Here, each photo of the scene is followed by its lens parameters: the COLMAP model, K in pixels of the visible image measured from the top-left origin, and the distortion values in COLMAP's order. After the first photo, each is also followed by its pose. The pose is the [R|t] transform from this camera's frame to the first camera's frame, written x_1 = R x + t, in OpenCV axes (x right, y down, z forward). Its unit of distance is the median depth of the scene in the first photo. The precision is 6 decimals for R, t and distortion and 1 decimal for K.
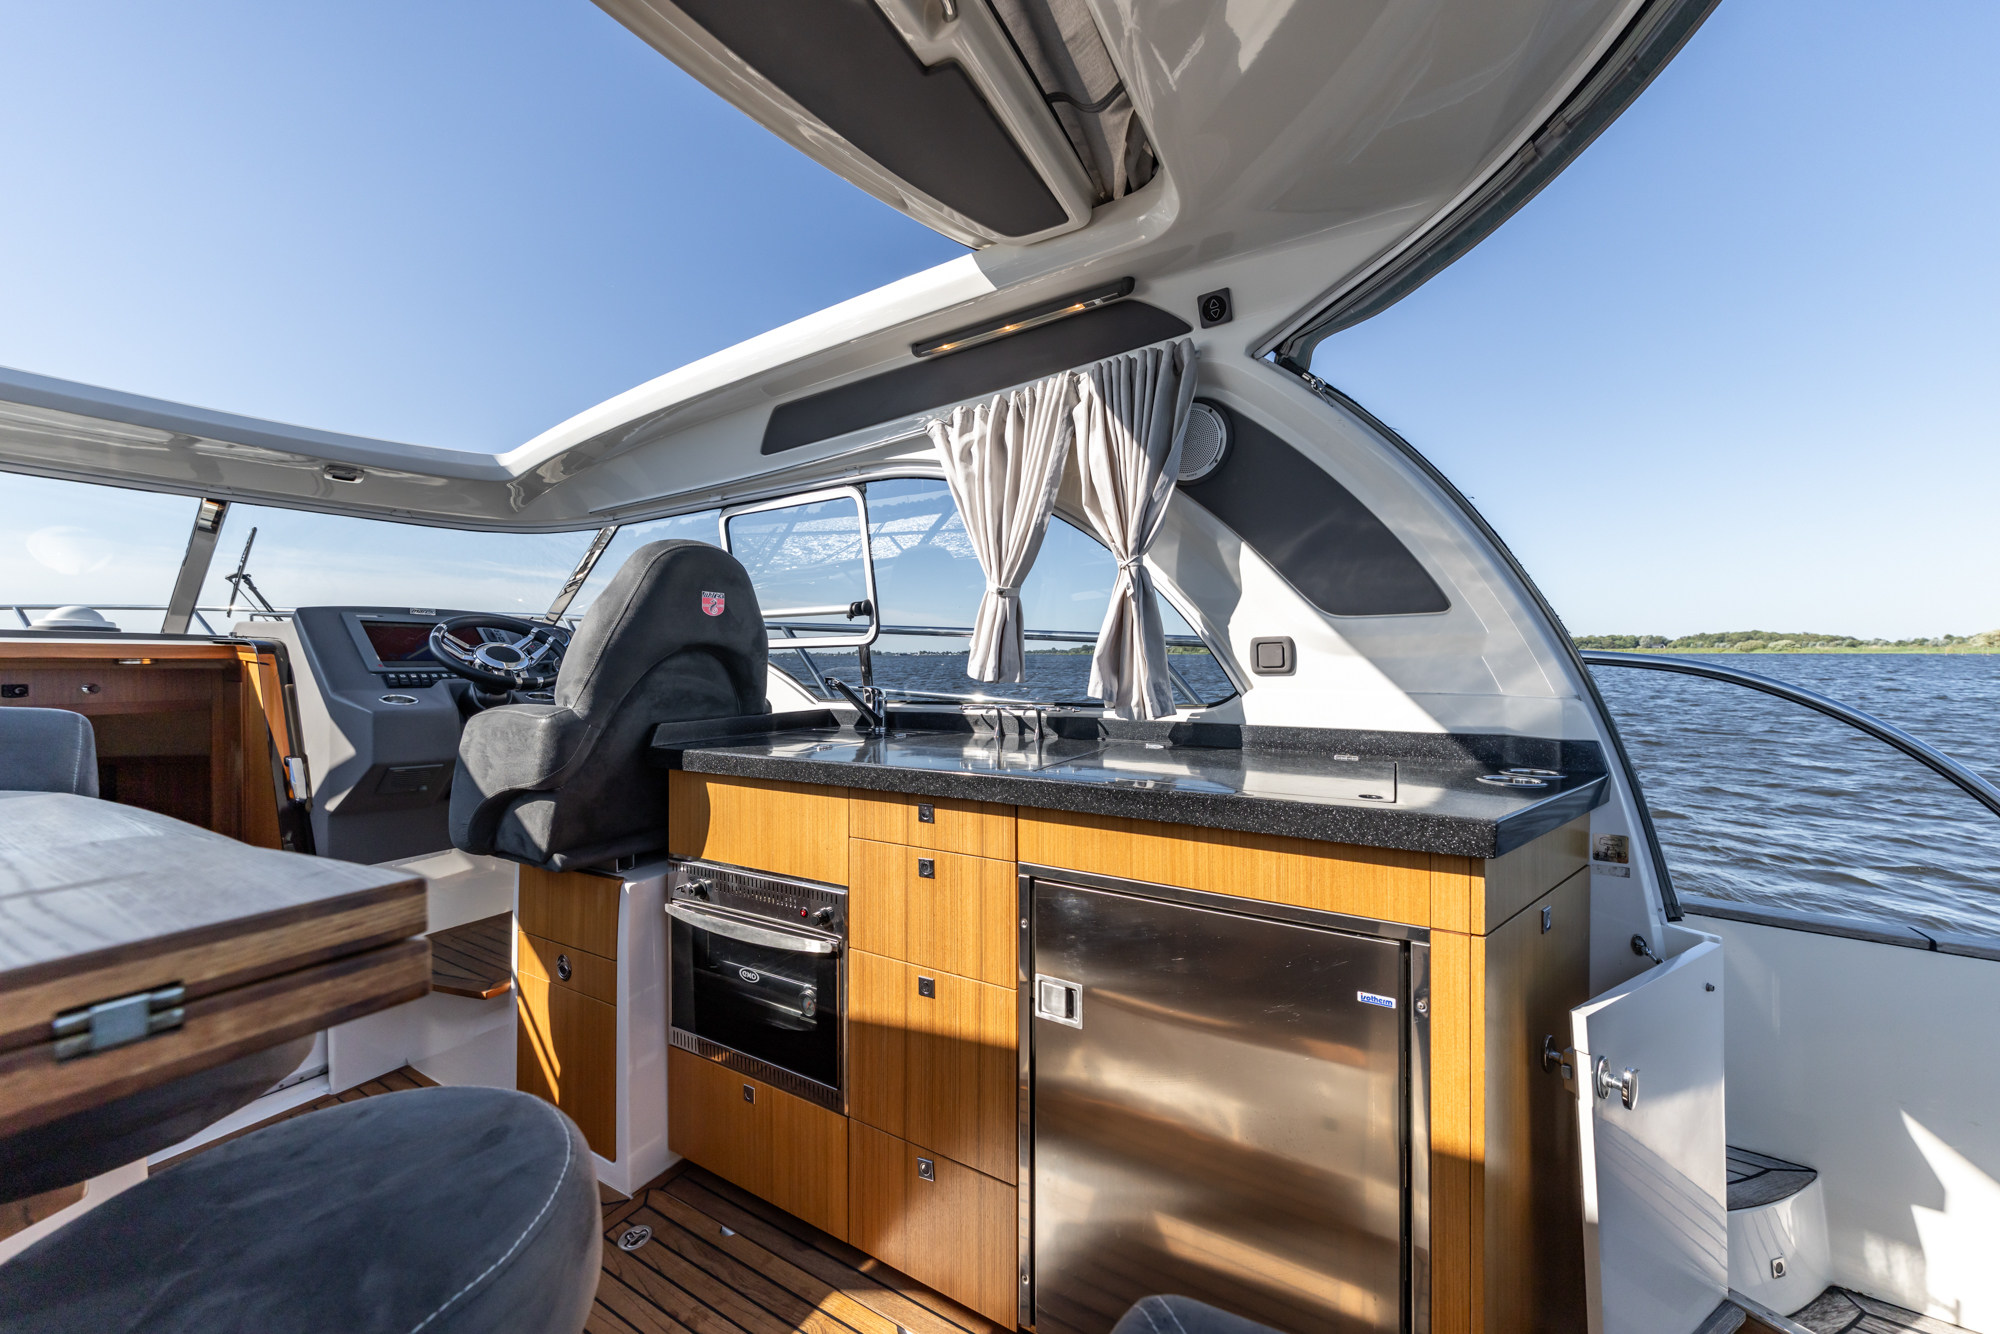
lens RADIAL K [[684.3, 0, 1005.5], [0, 684.3, 672.3], [0, 0, 1]] dist [0.002085, 0.000037]
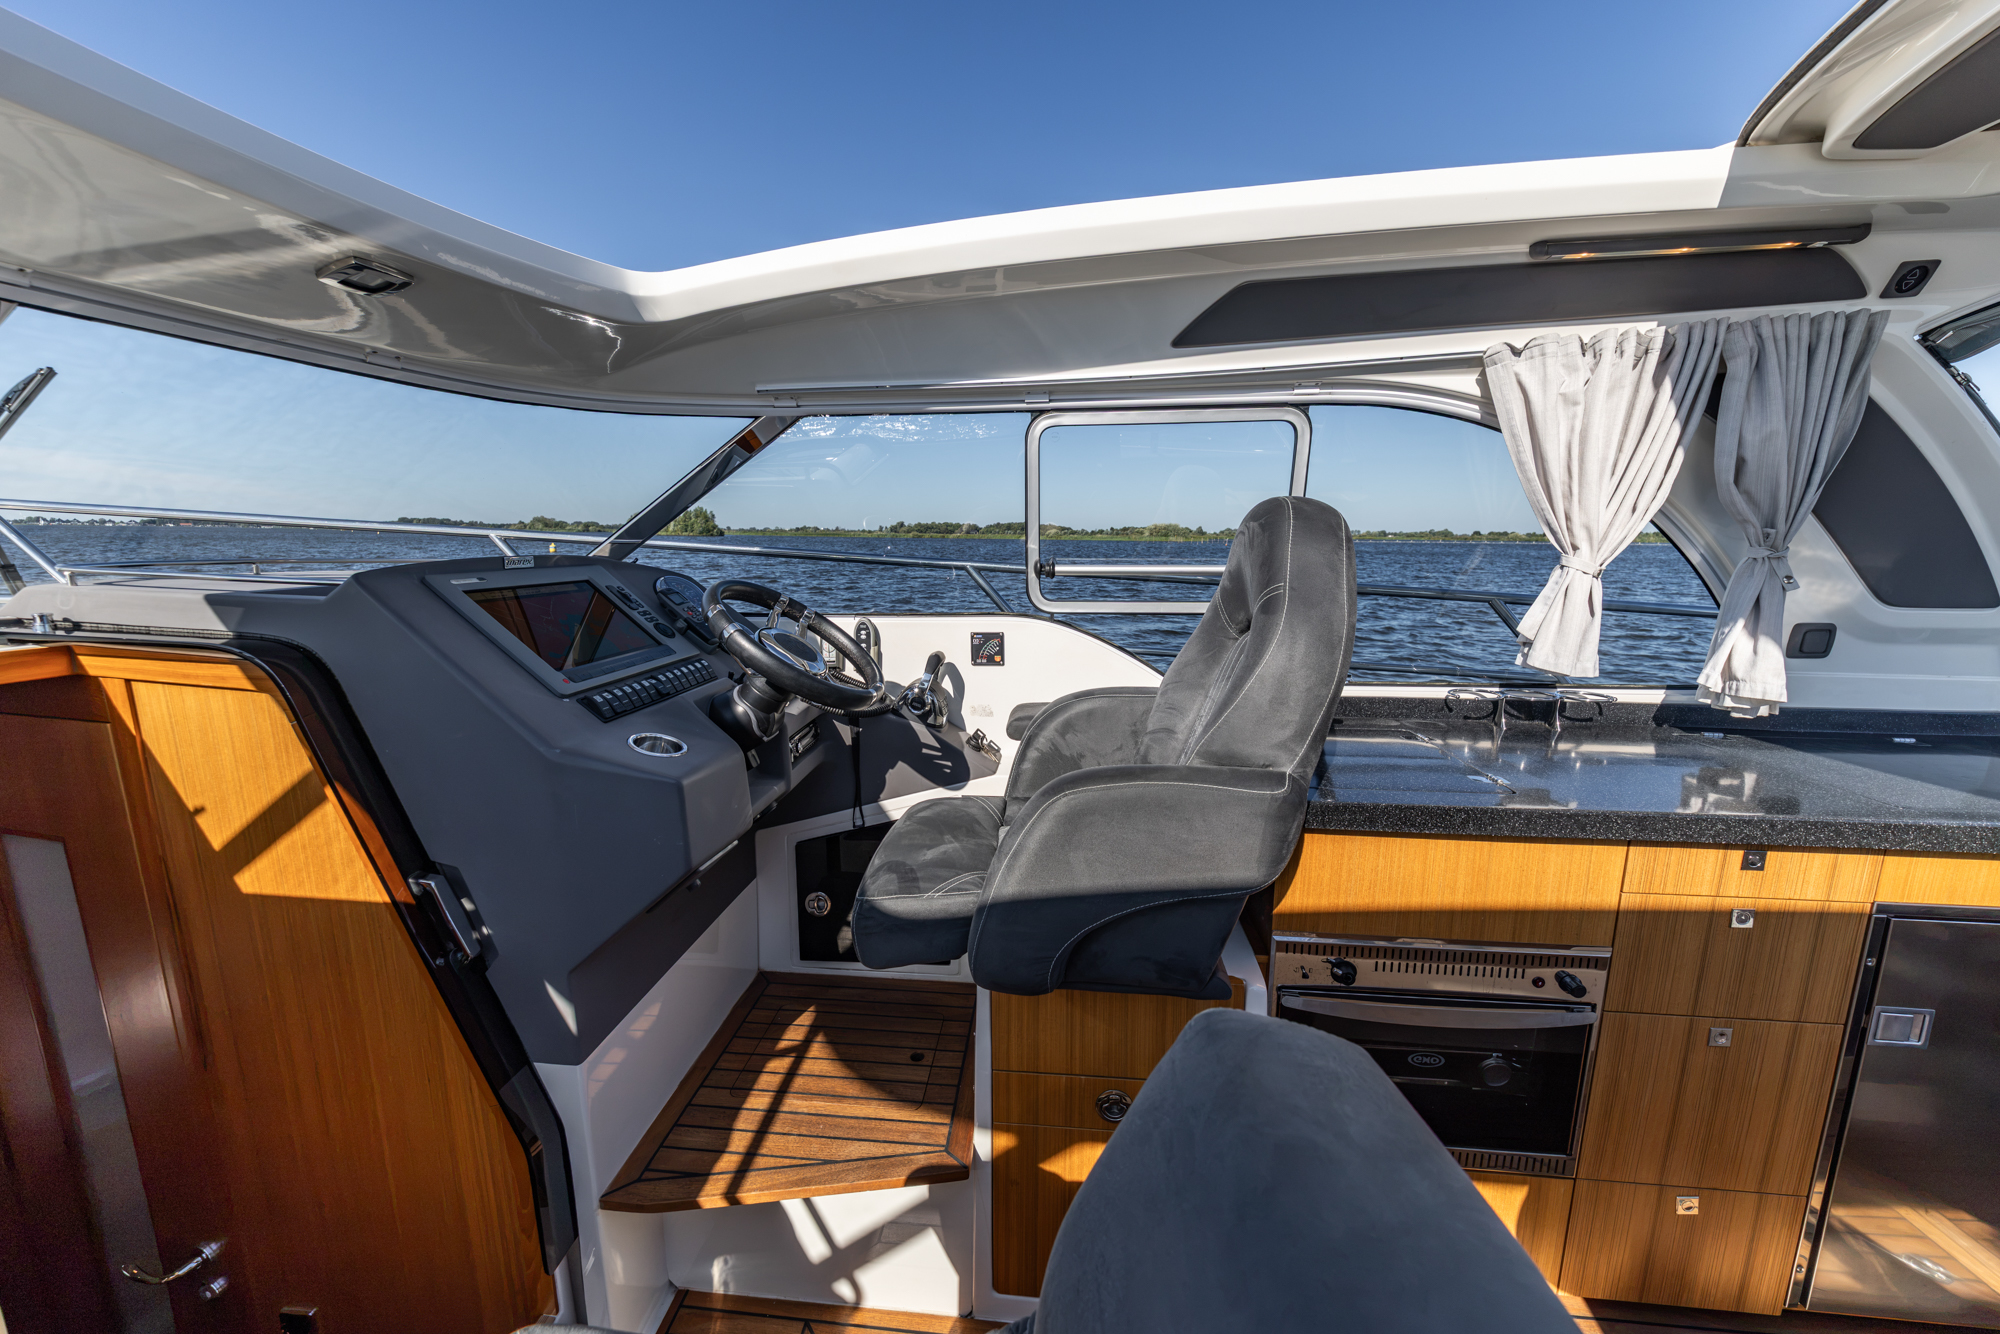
lens RADIAL K [[760.6, 0, 998.7], [0, 760.6, 668.7], [0, 0, 1]] dist [-0.012490, -0.000419]
pose [[0.923255, -0.061962, 0.379158, -1.199384], [0.003011, 0.988045, 0.154135, -0.164020], [-0.384176, -0.141165, 0.912404, 0.466572]]
